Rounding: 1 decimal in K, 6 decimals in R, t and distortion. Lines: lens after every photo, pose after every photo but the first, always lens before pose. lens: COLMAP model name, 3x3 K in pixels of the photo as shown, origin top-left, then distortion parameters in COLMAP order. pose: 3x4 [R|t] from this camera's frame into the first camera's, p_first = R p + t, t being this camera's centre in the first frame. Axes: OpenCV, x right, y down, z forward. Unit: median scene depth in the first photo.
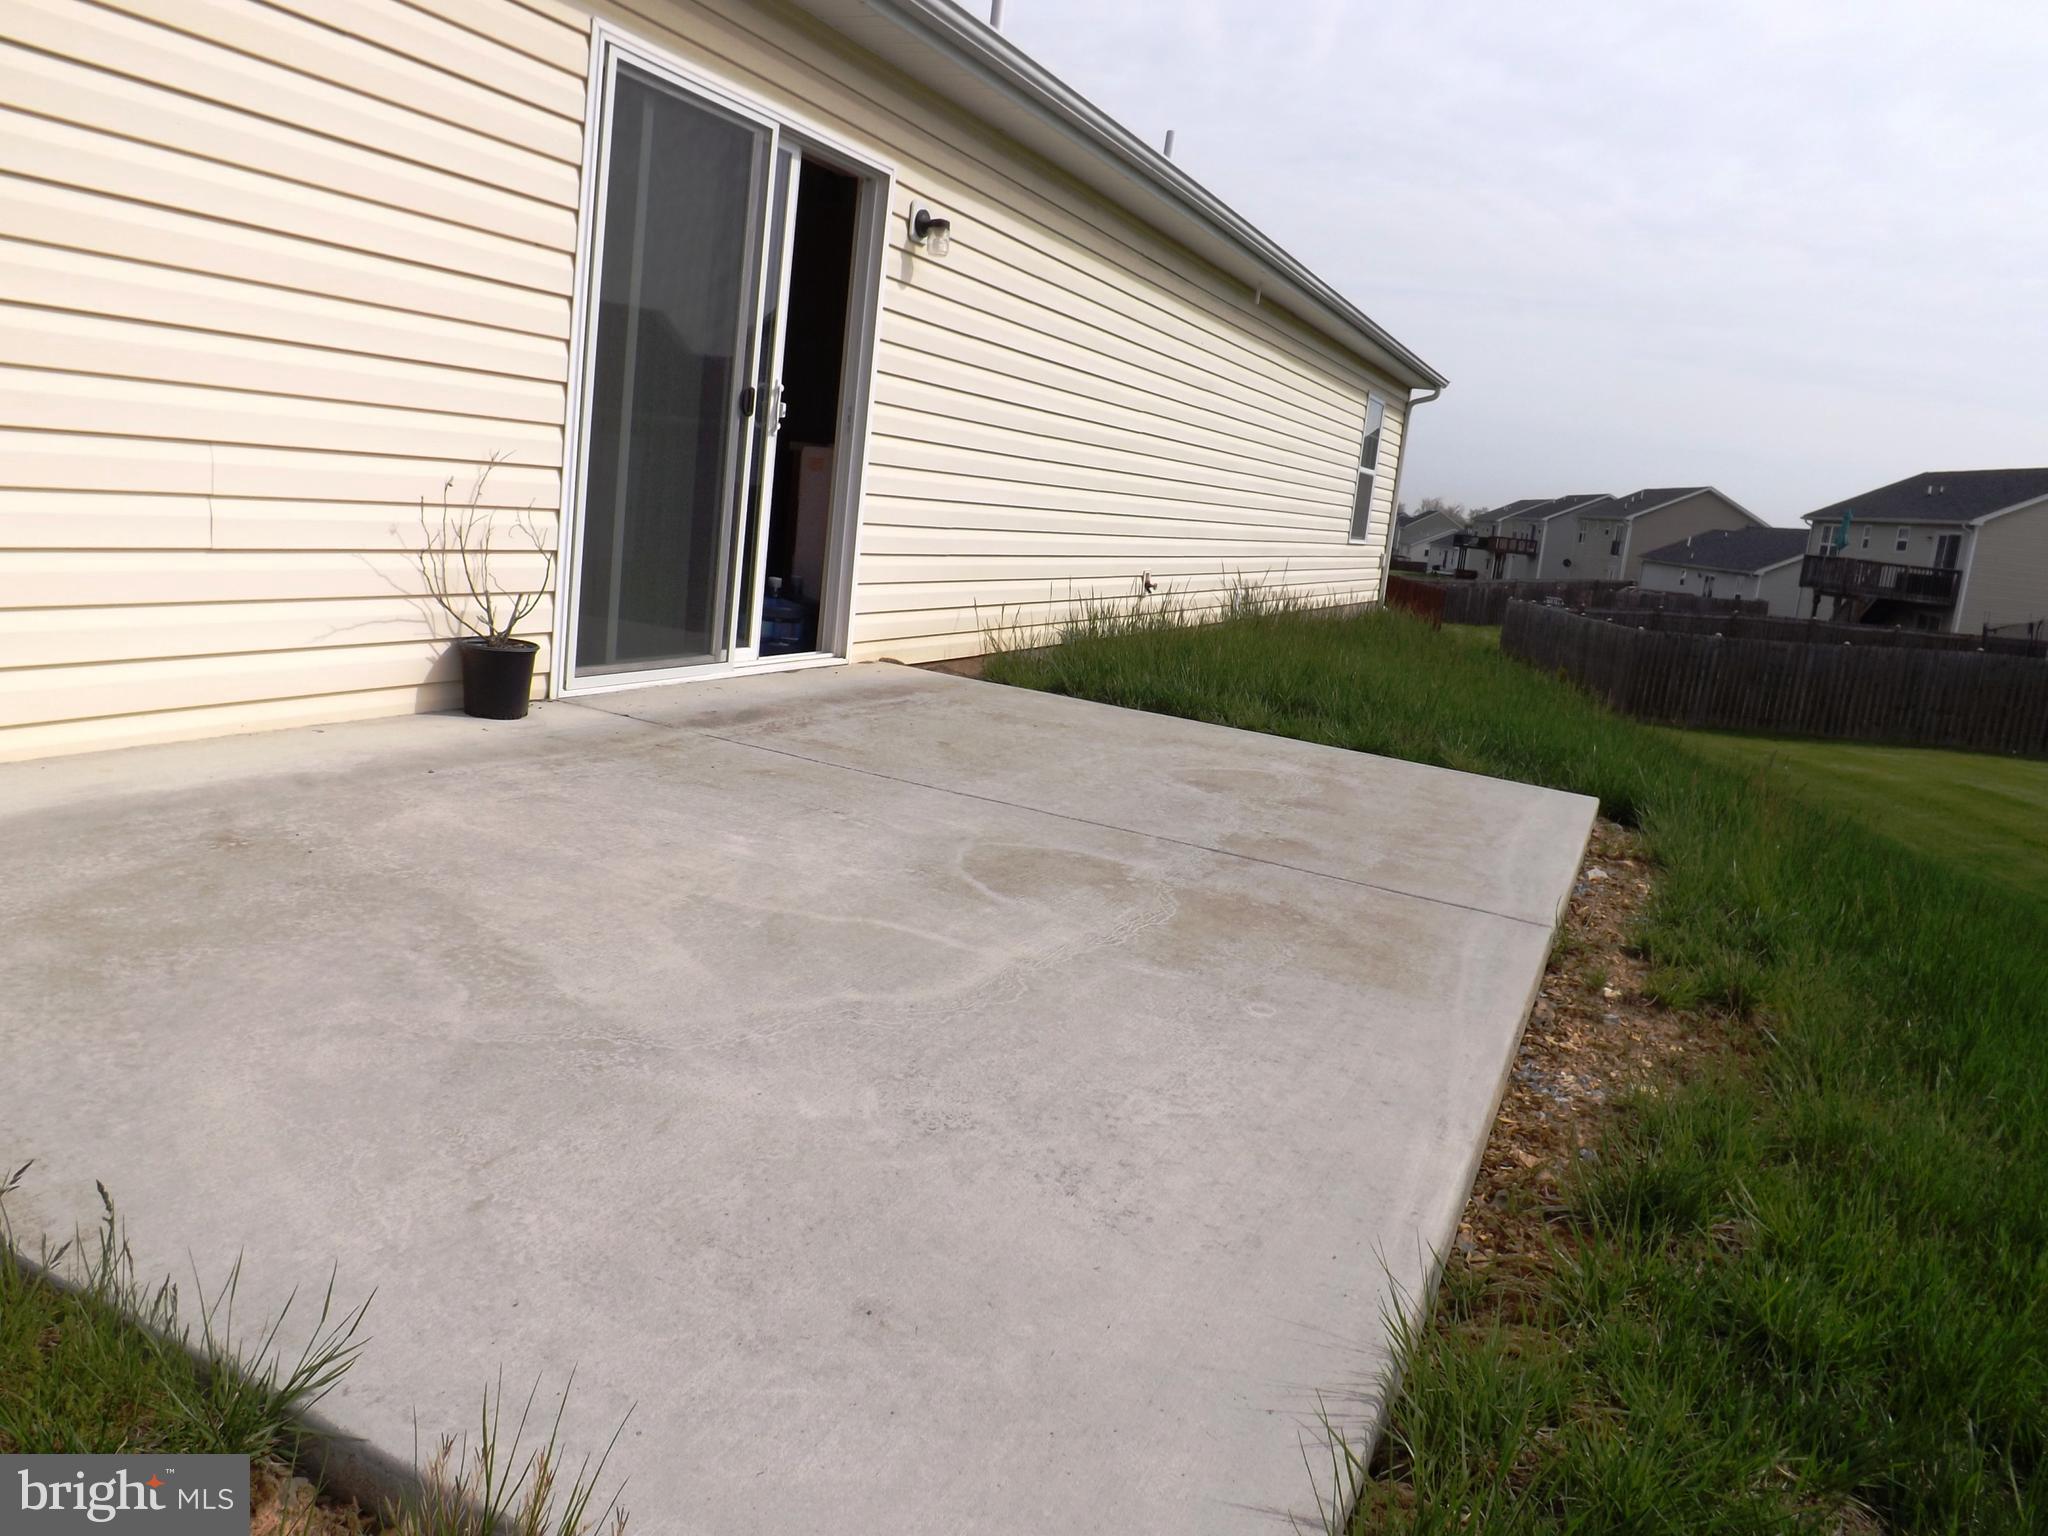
lens RADIAL K [[1471.2, 0, 942.2], [0, 1471.2, 786.9], [0, 0, 1]] dist [-0.083366, 0.039255]
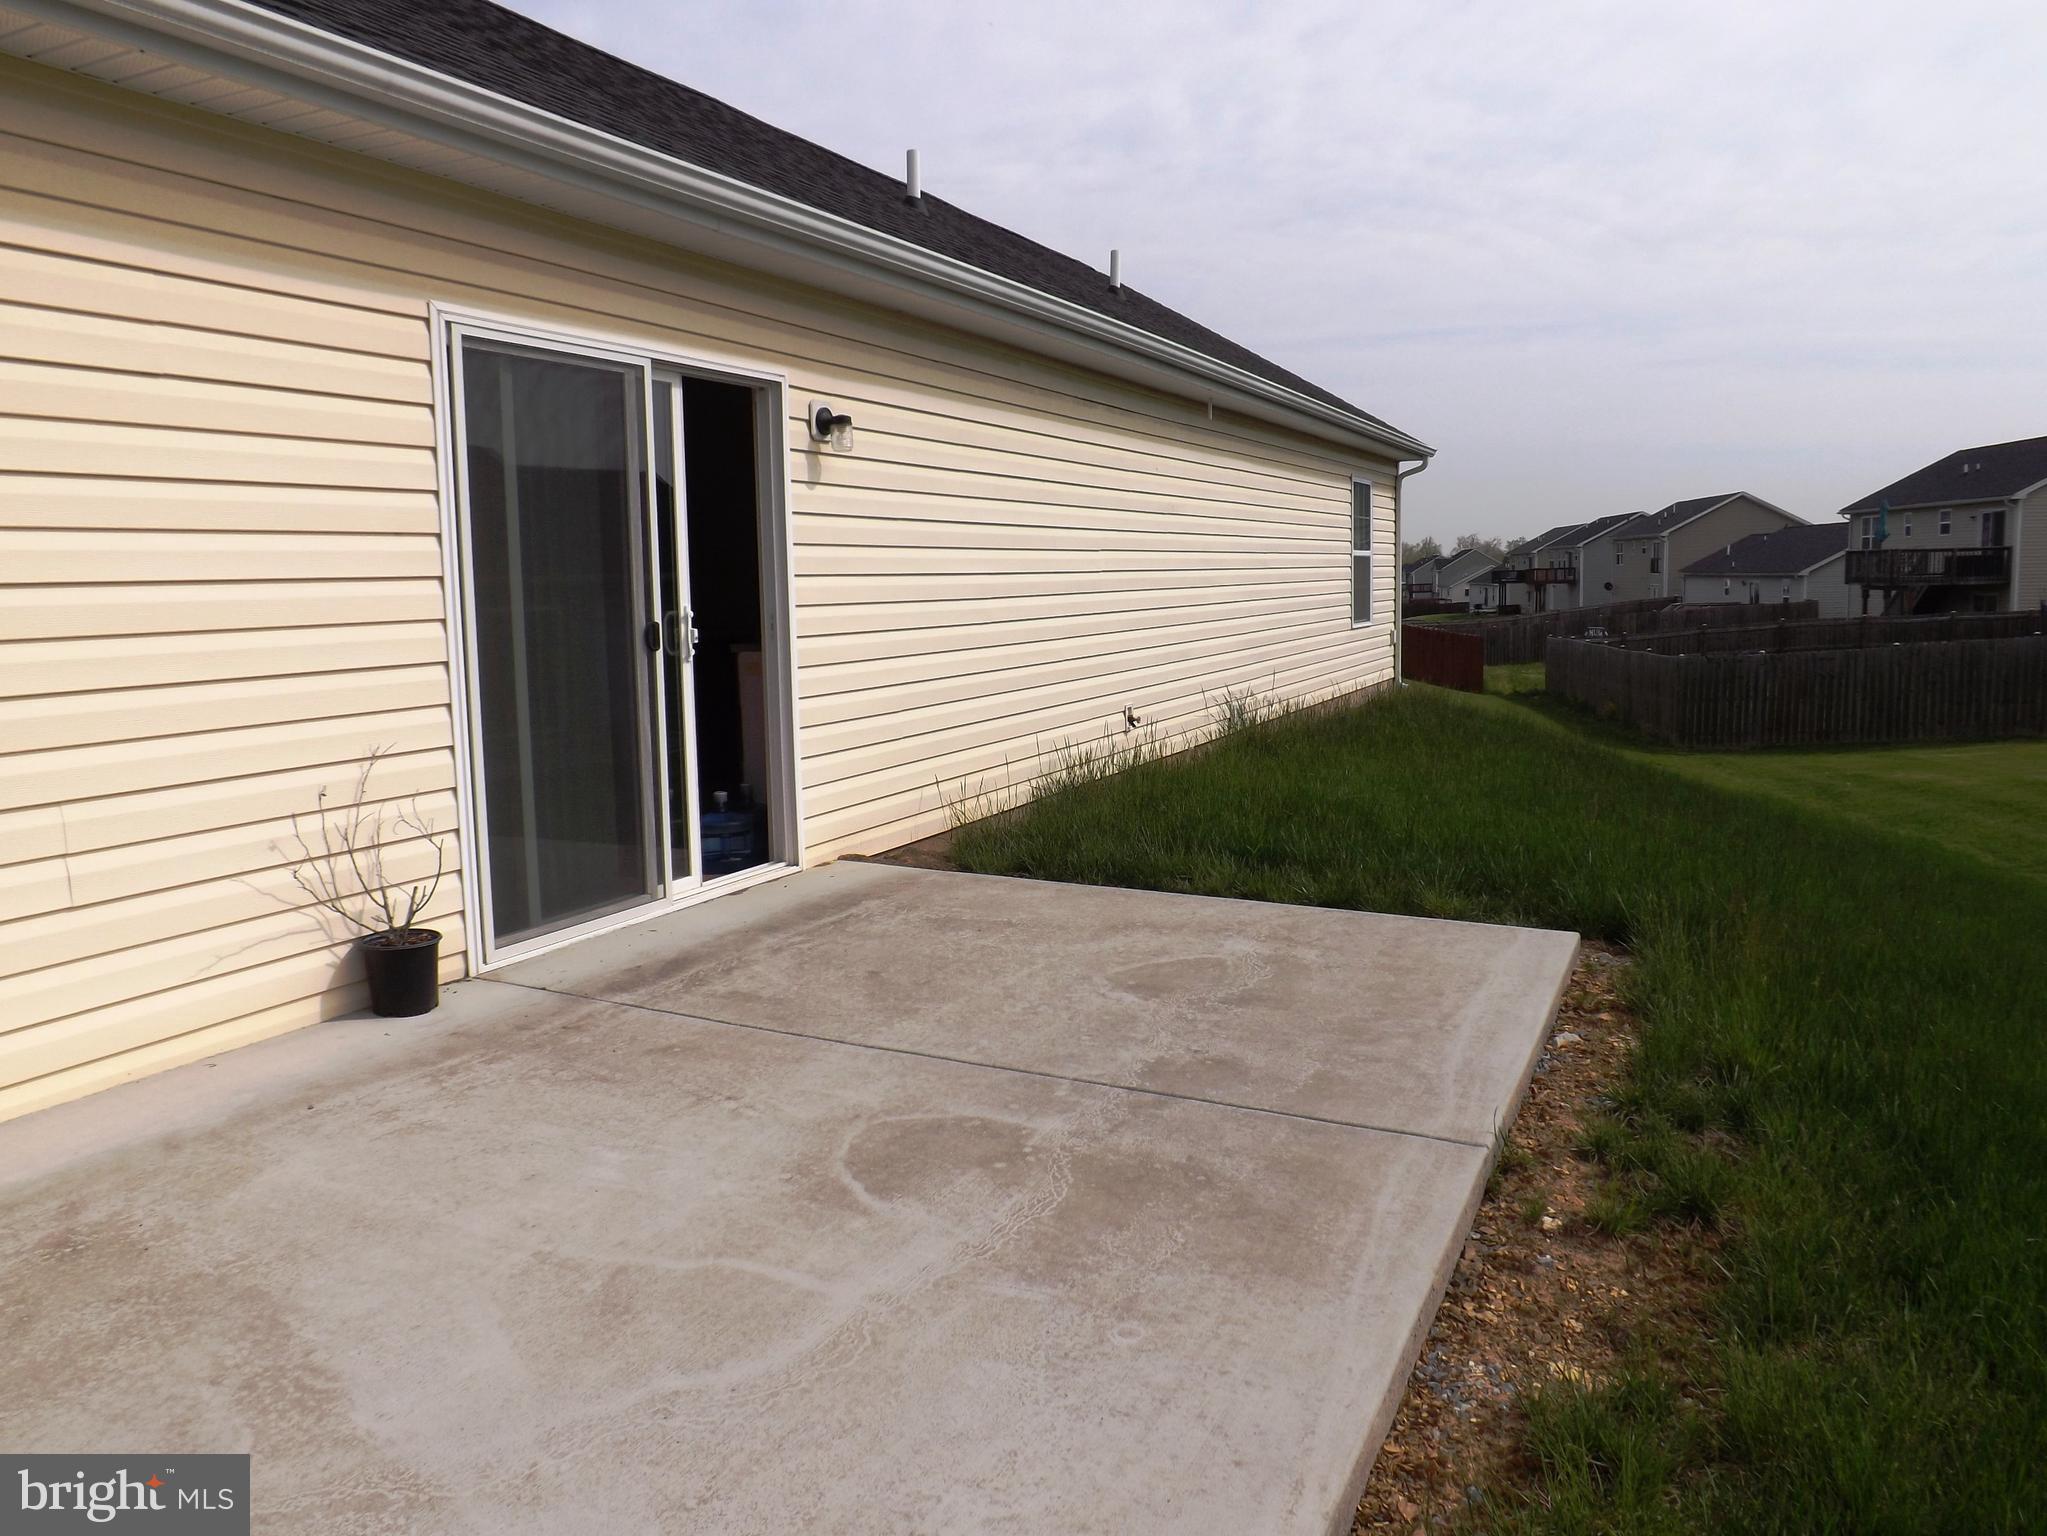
lens RADIAL K [[1470.5, 0, 941.7], [0, 1470.5, 786.9], [0, 0, 1]] dist [-0.083366, 0.039255]
pose [[0.991502, -0.122836, -0.042834, 0.114498], [0.119651, 0.990320, -0.070355, -0.087184], [0.051062, 0.064632, 0.996602, 0.034720]]
